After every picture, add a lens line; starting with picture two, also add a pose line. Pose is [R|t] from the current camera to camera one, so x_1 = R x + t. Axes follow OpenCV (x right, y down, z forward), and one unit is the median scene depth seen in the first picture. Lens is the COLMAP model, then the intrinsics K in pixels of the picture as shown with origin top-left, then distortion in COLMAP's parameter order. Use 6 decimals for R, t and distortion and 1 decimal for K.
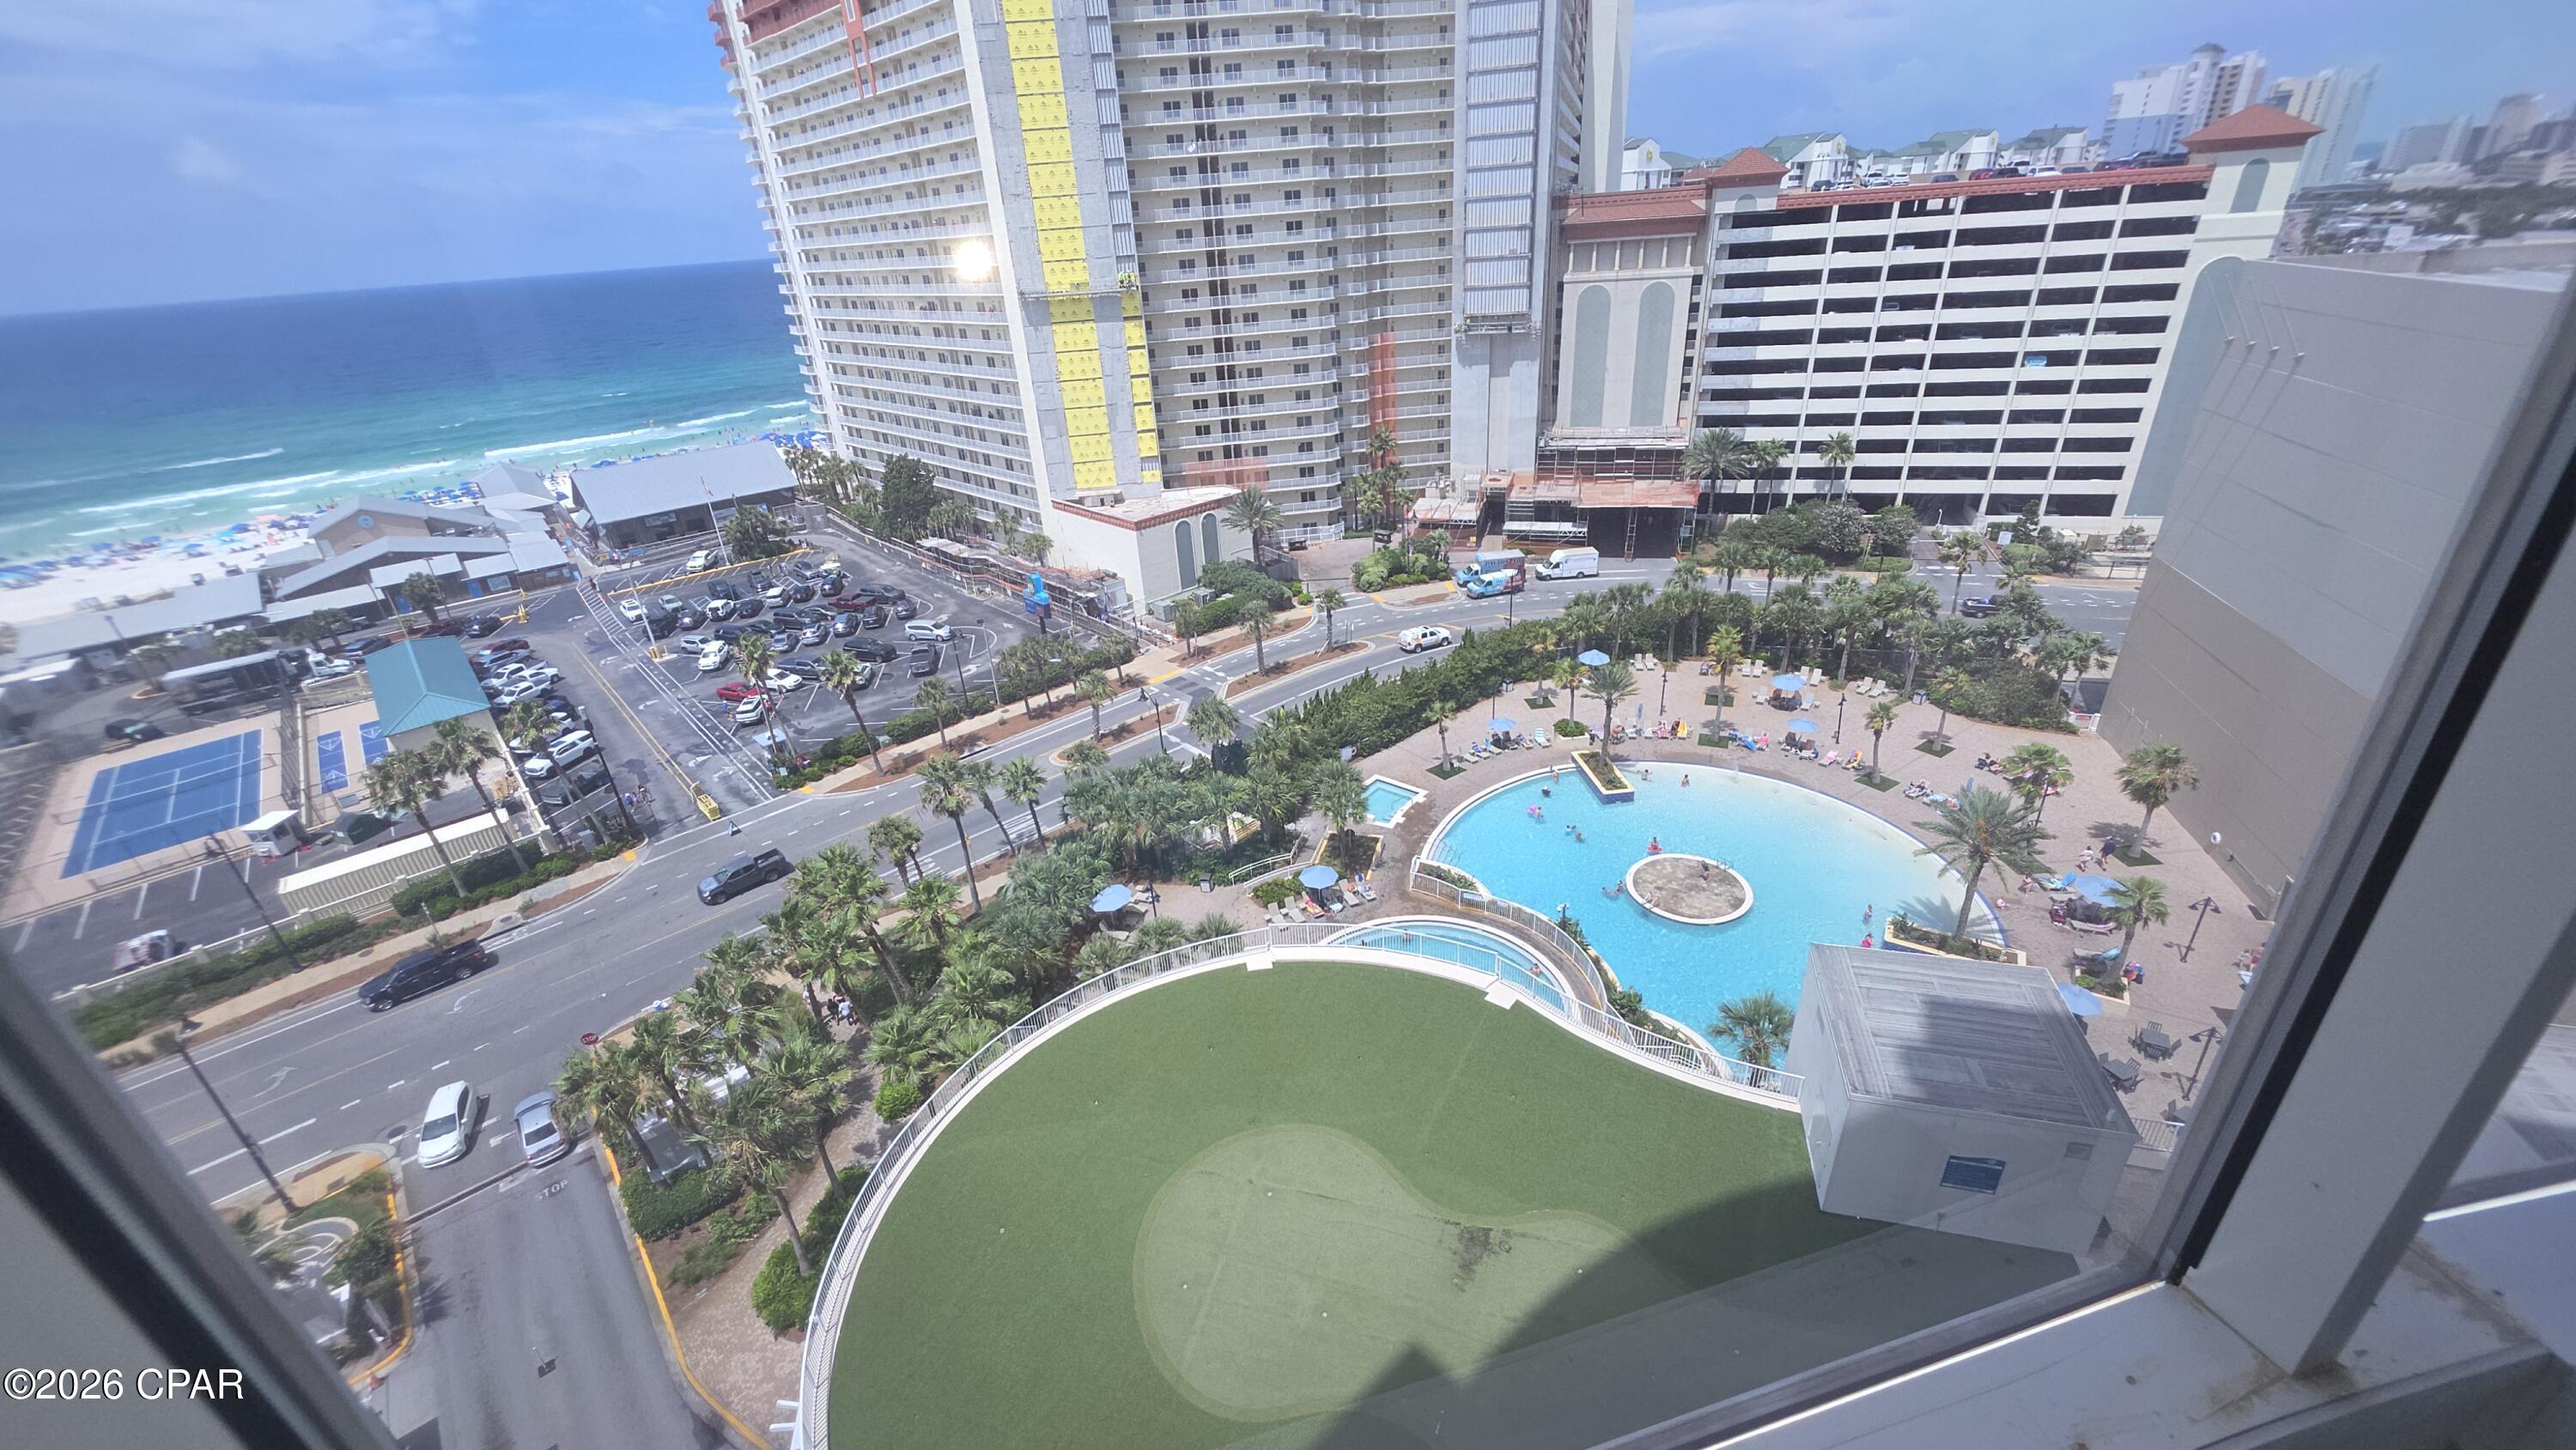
lens RADIAL K [[1024.2, 0, 1275.1], [0, 1024.2, 741.3], [0, 0, 1]] dist [-0.000501, -0.000173]
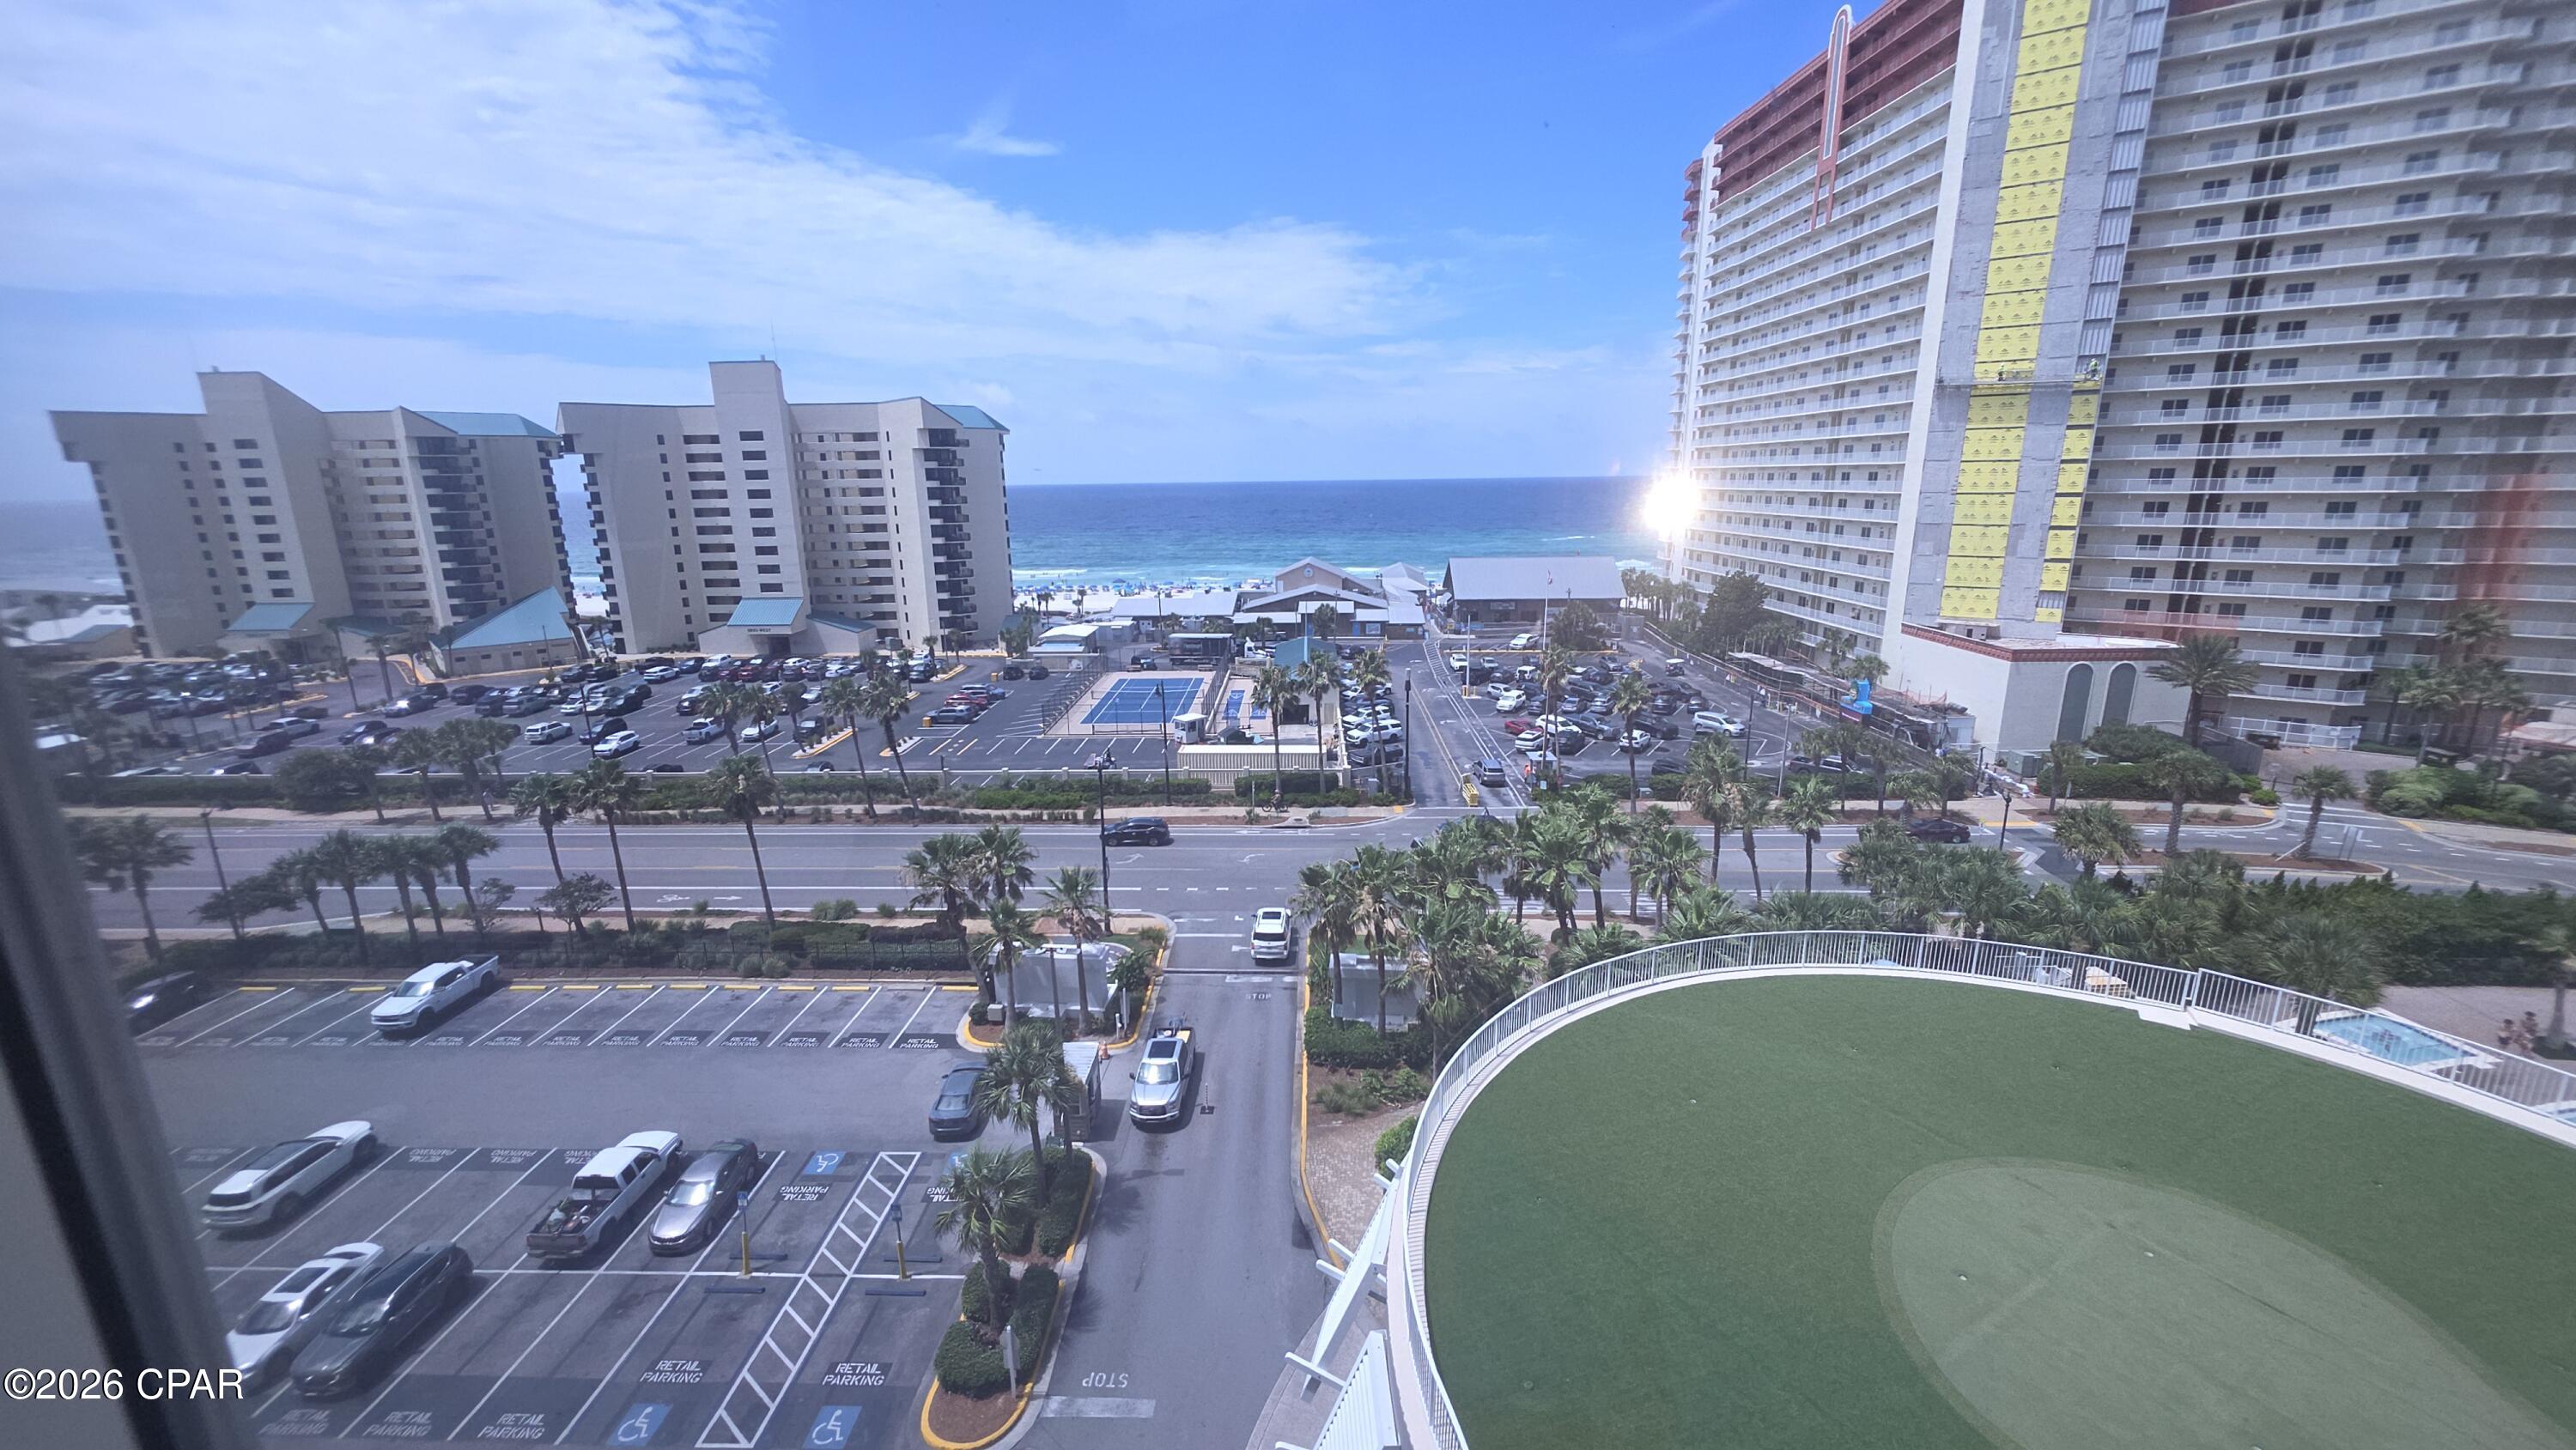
lens RADIAL K [[1024.2, 0, 1275.1], [0, 1024.2, 741.3], [0, 0, 1]] dist [-0.000501, -0.000173]
pose [[0.724848, 0.221364, -0.652375, -0.013454], [-0.336909, 0.939905, -0.055408, 0.094141], [0.600905, 0.259953, 0.755869, 0.041340]]
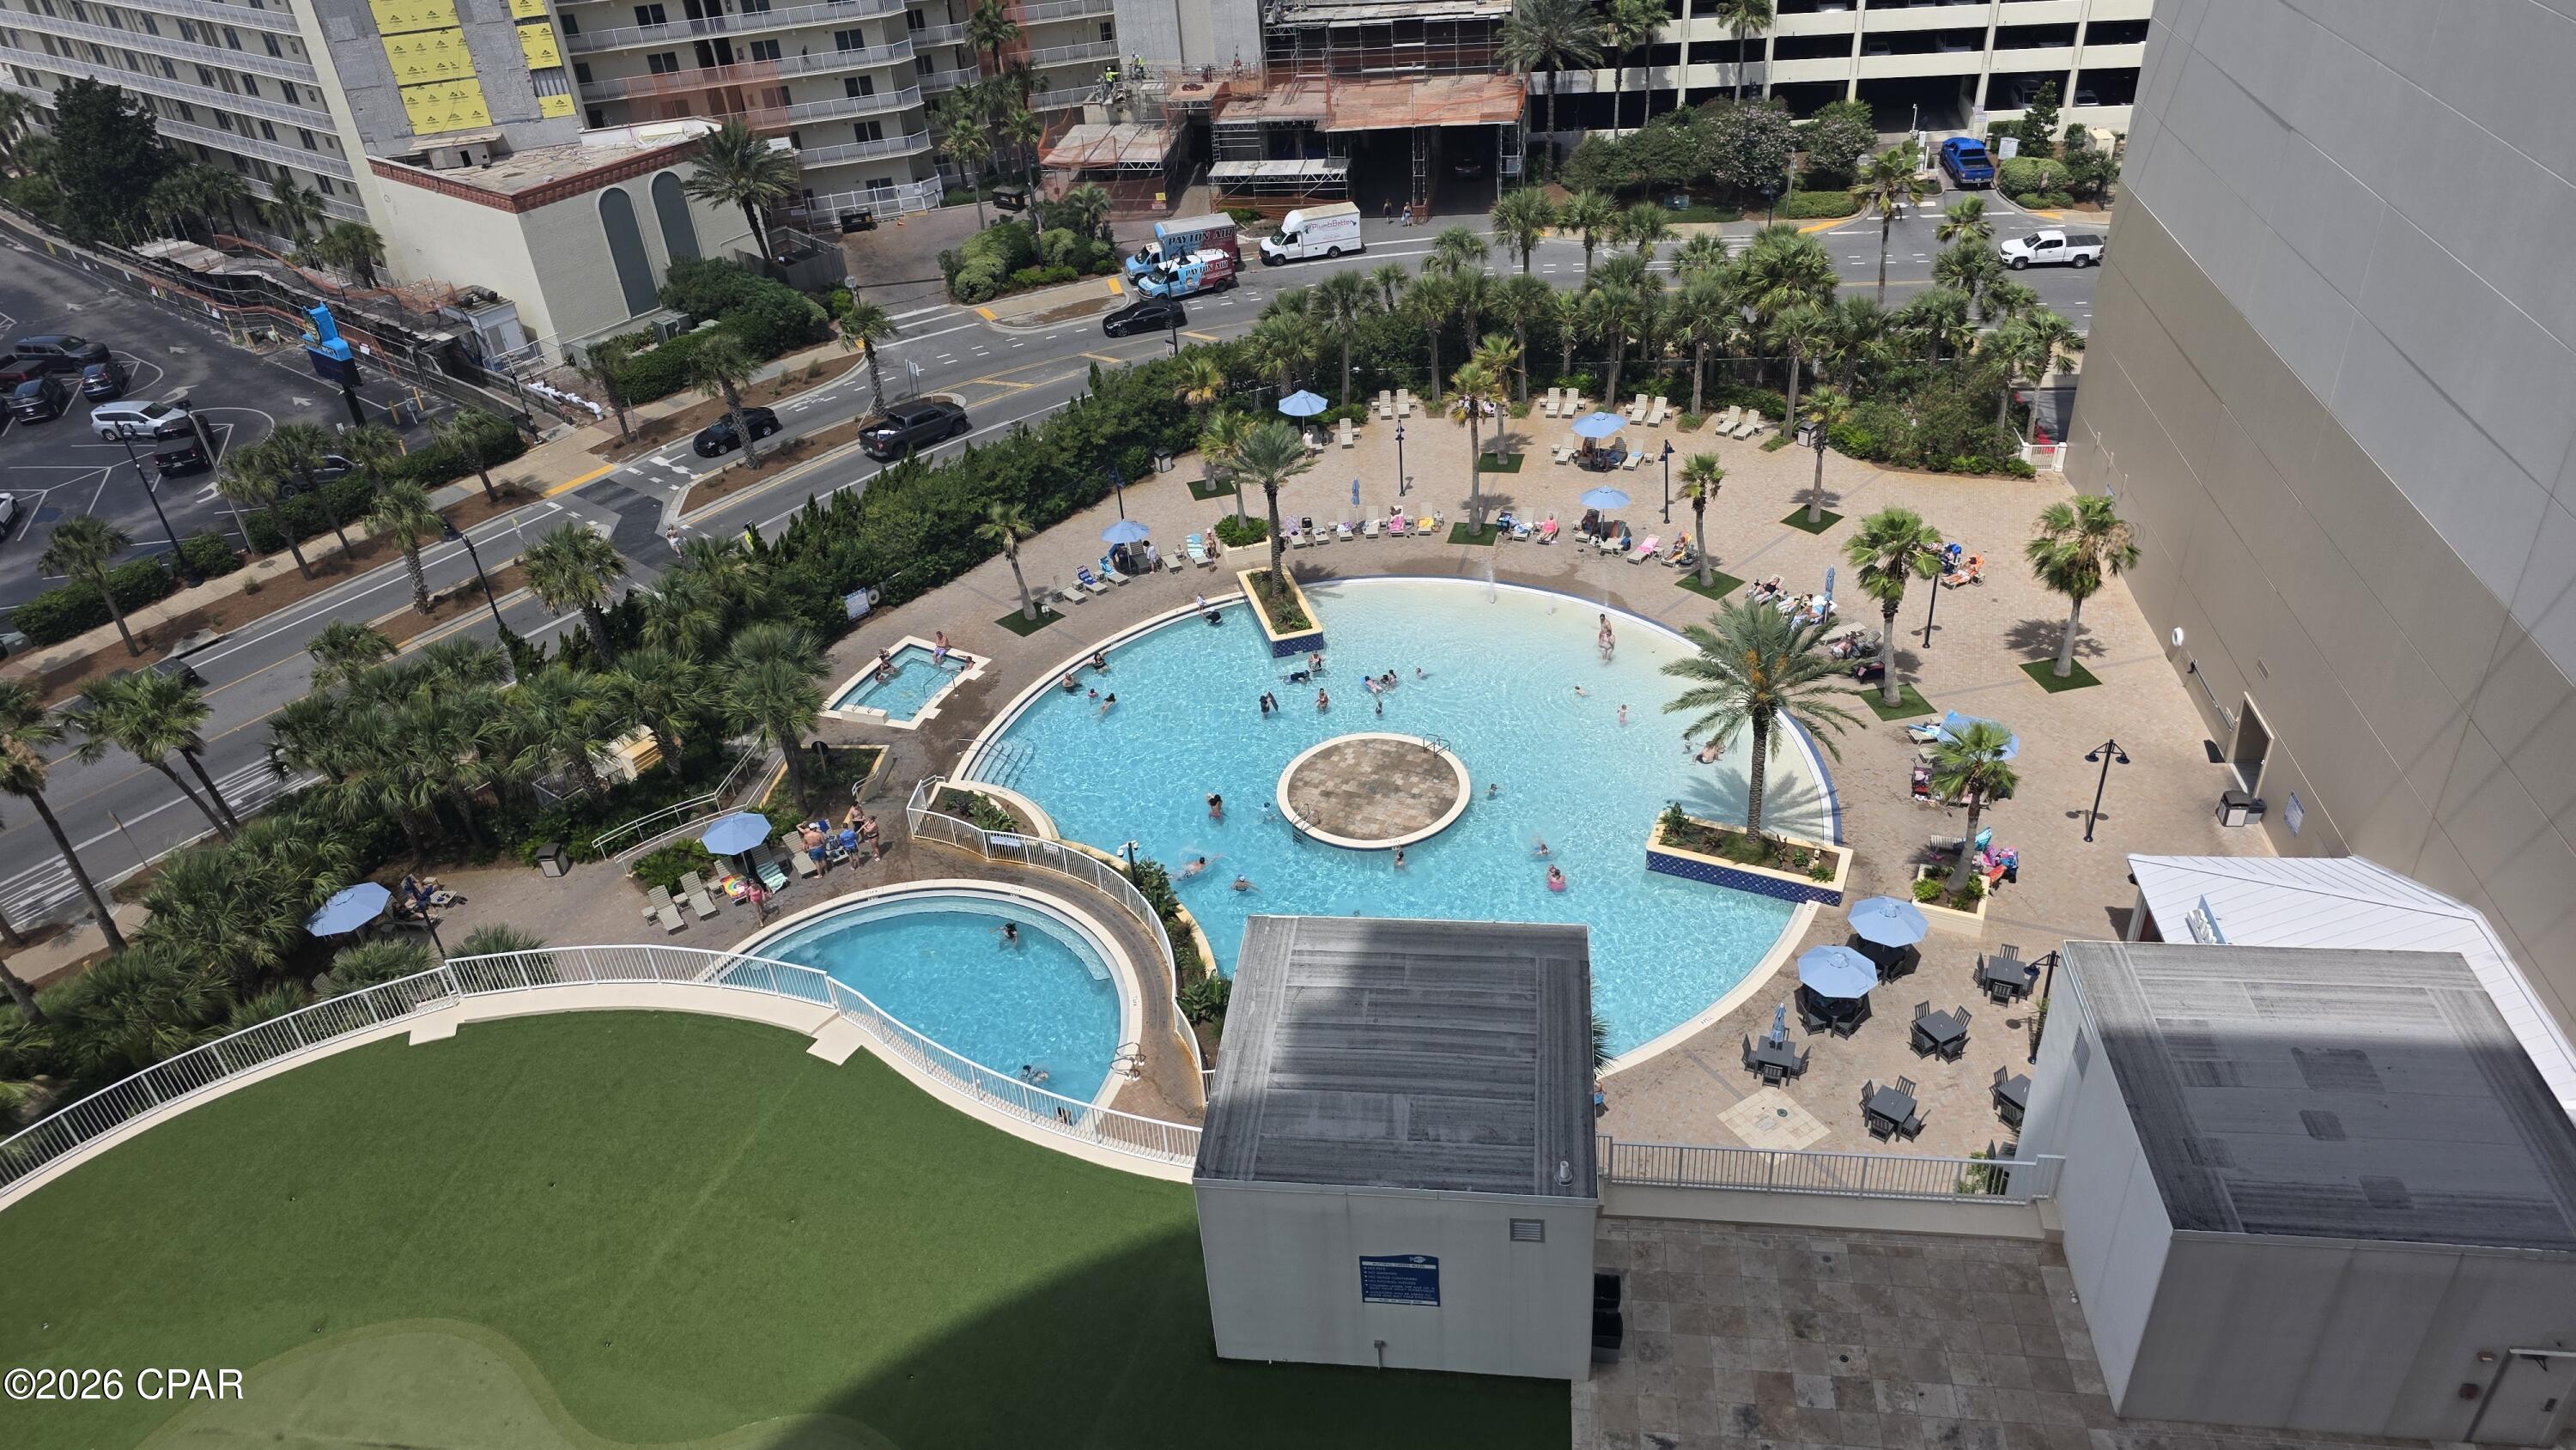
lens RADIAL K [[1718.5, 0, 1268.4], [0, 1718.5, 719.3], [0, 0, 1]] dist [0.063748, -0.066091]
pose [[0.987910, -0.089536, 0.126557, 0.113494], [0.075696, 0.991019, 0.110231, -0.008533], [-0.135290, -0.099318, 0.985816, 0.001237]]
